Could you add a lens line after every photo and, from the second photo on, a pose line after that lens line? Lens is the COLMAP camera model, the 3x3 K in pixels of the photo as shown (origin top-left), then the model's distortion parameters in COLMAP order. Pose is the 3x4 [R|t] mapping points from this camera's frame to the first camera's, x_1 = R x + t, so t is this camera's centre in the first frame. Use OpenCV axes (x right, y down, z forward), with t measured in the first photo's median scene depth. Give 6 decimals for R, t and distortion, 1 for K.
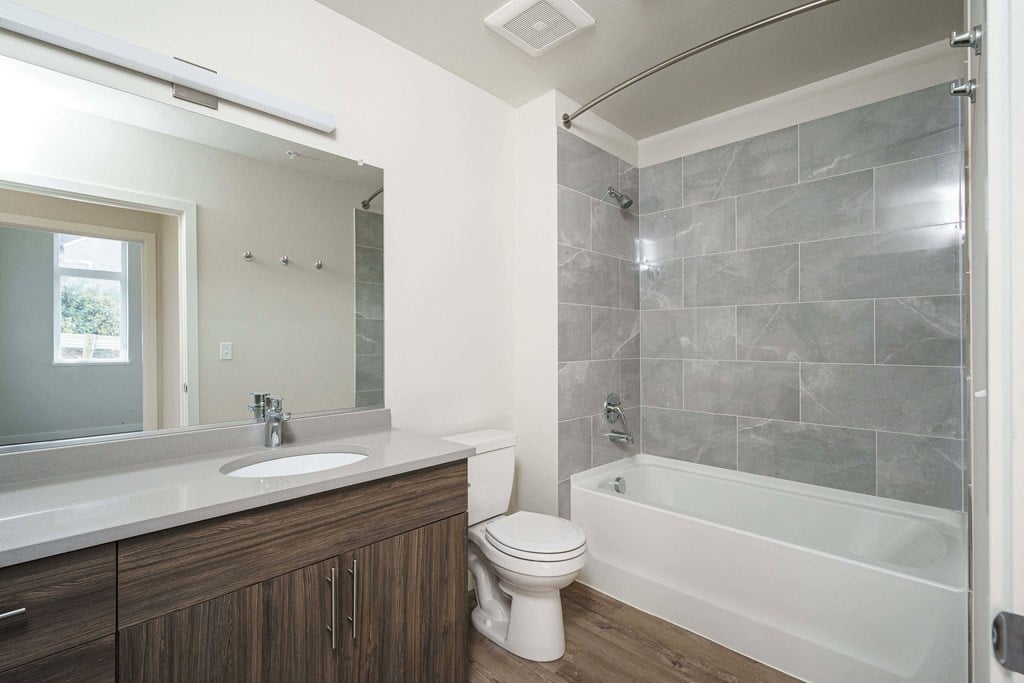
lens RADIAL K [[465.8, 0, 508.1], [0, 465.8, 342.5], [0, 0, 1]] dist [-0.000625, -0.000309]
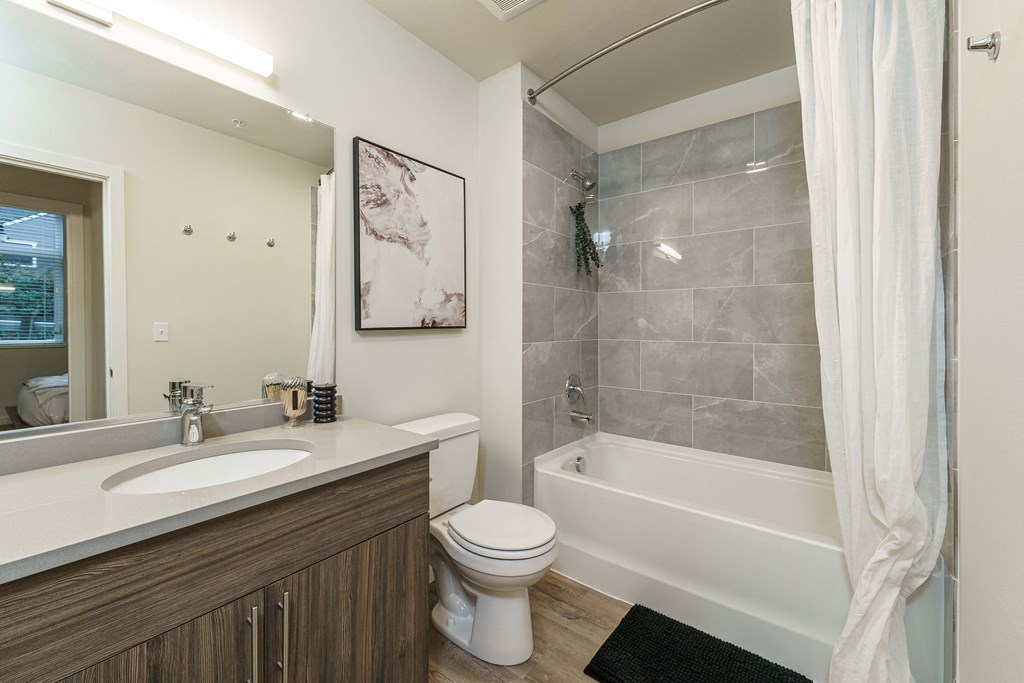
lens RADIAL K [[422.3, 0, 510.1], [0, 422.3, 329.8], [0, 0, 1]] dist [0.002478, -0.000060]
pose [[0.994270, 0.003305, 0.106844, -0.017708], [-0.004357, 0.999944, 0.009612, 0.007672], [-0.106807, -0.010023, 0.994229, 0.162474]]
